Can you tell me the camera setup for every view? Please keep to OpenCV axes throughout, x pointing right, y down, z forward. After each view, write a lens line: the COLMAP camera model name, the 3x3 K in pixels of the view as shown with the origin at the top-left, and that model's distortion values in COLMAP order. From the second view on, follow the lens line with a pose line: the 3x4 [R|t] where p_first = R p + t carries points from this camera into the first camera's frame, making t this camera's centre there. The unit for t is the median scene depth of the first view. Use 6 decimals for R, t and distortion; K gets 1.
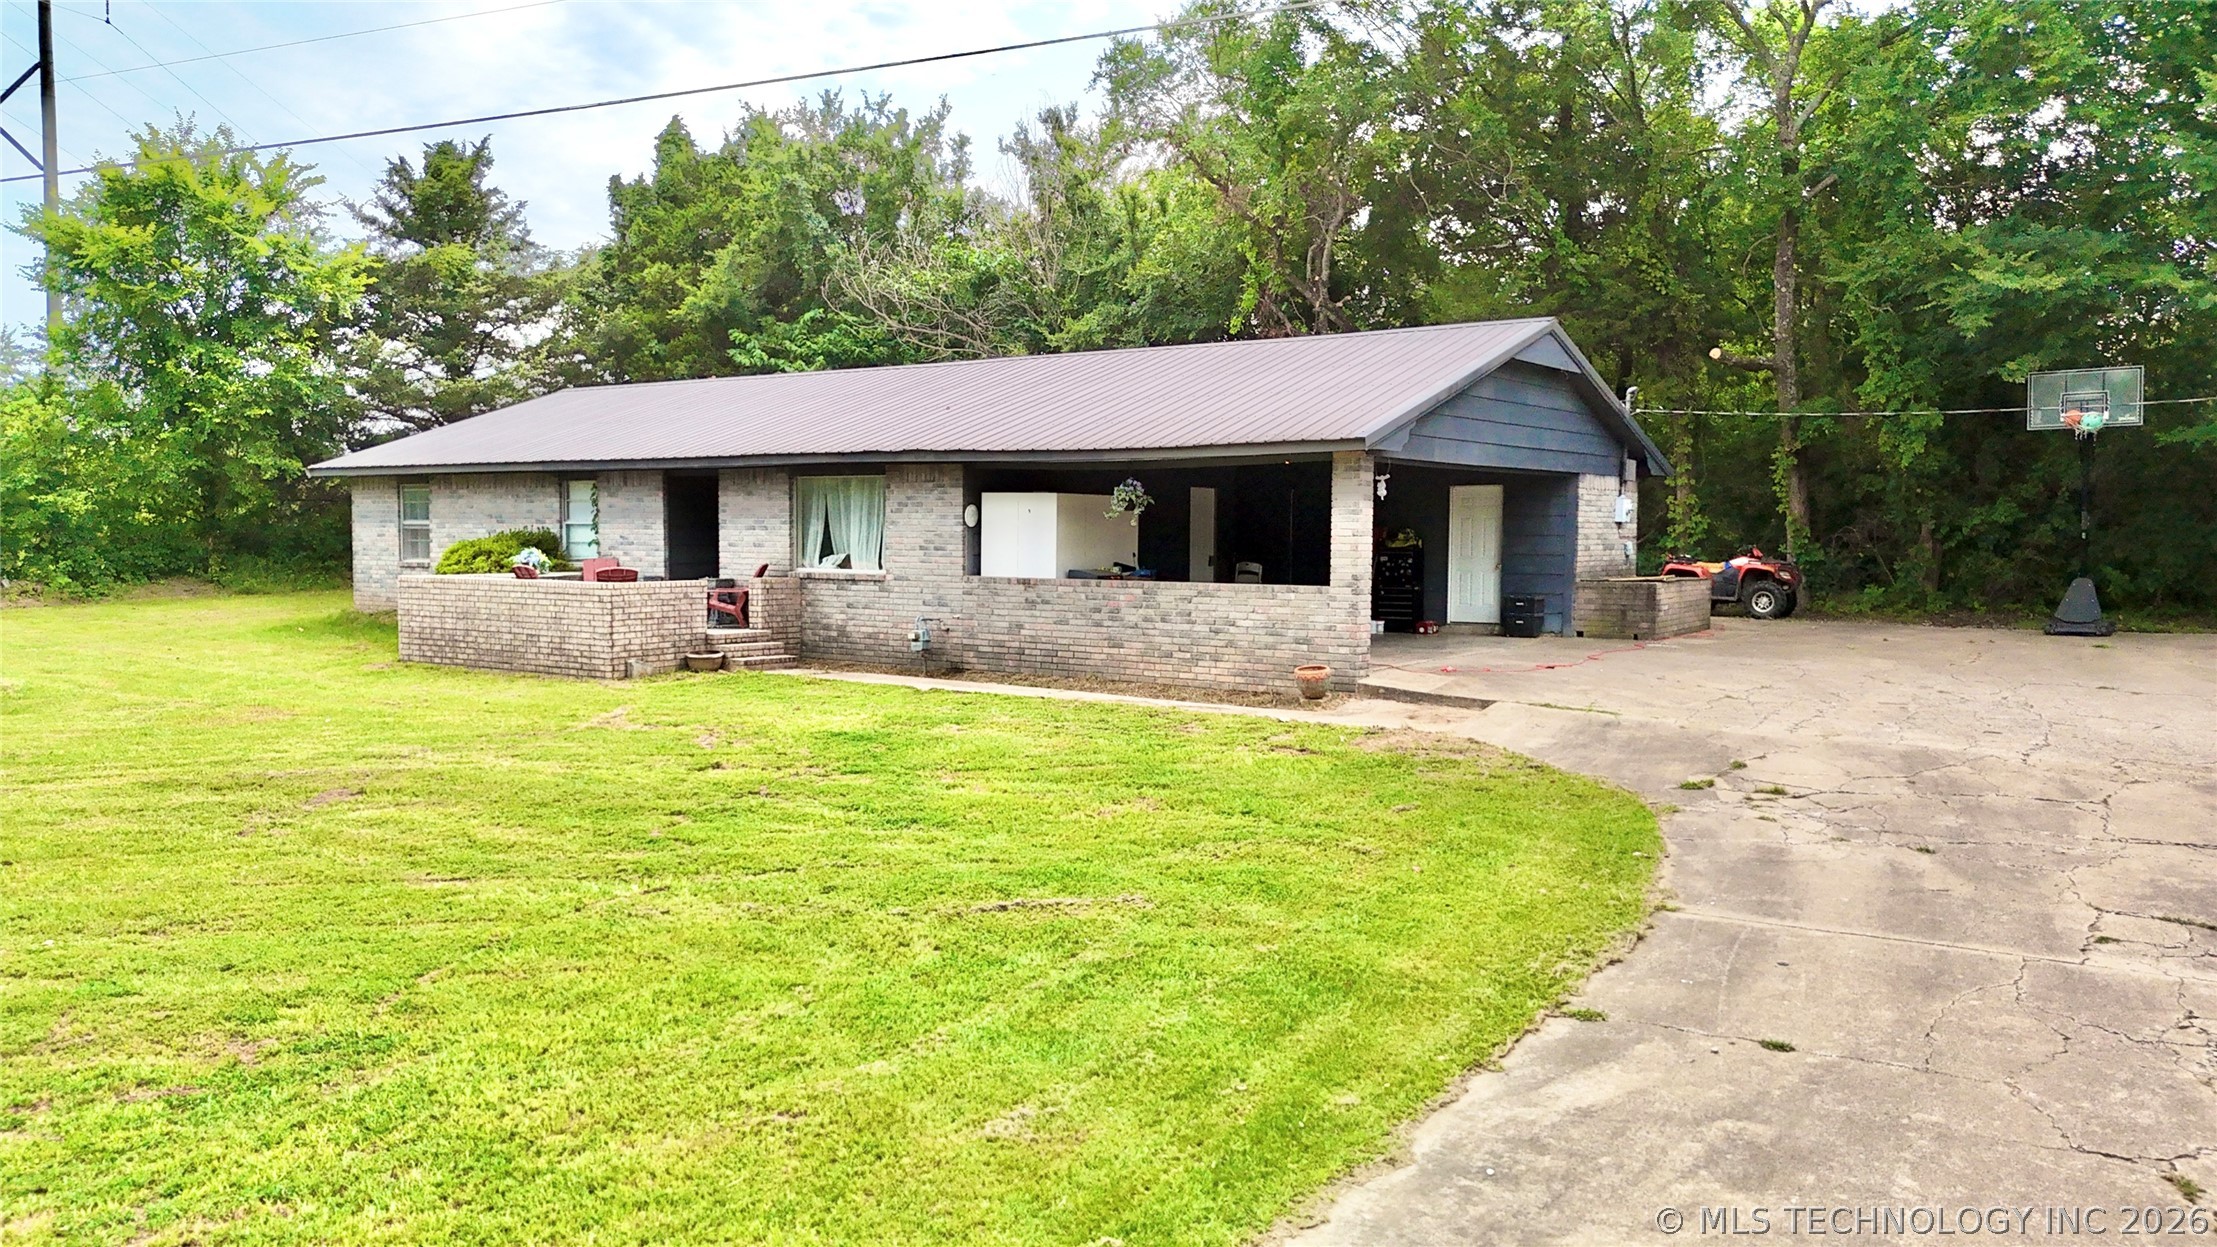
lens RADIAL K [[1615.4, 0, 1107.2], [0, 1615.4, 644.3], [0, 0, 1]] dist [0.082110, -0.103772]
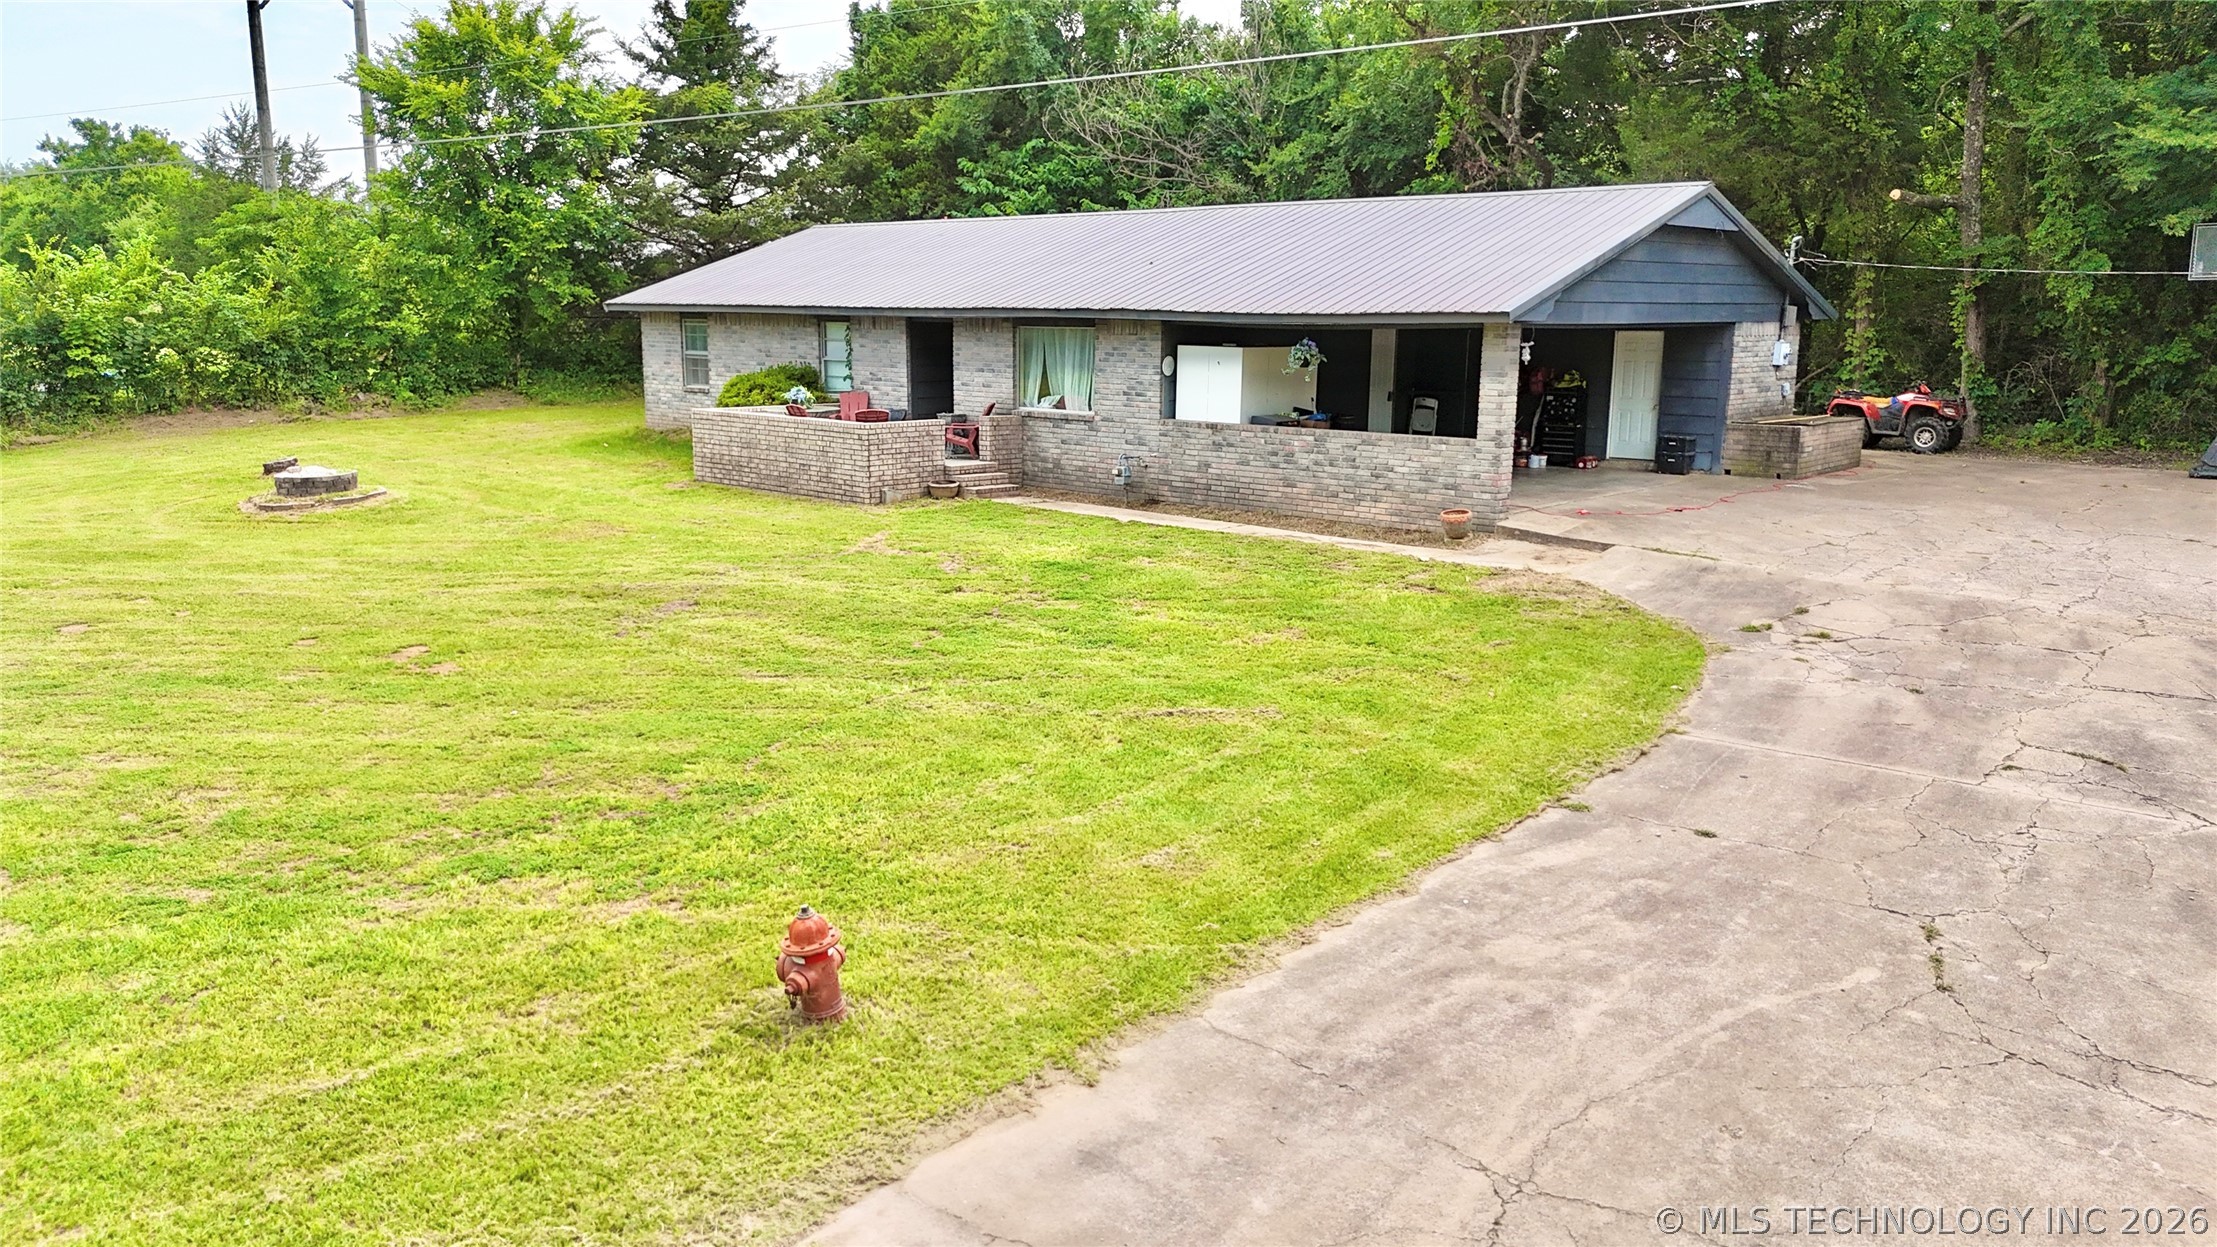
lens RADIAL K [[1615.4, 0, 1107.2], [0, 1615.4, 644.3], [0, 0, 1]] dist [0.082110, -0.103772]
pose [[0.991043, 0.029717, -0.130195, 0.029751], [-0.012231, 0.991027, 0.133098, -0.038559], [0.132982, -0.130313, 0.982514, -0.170618]]
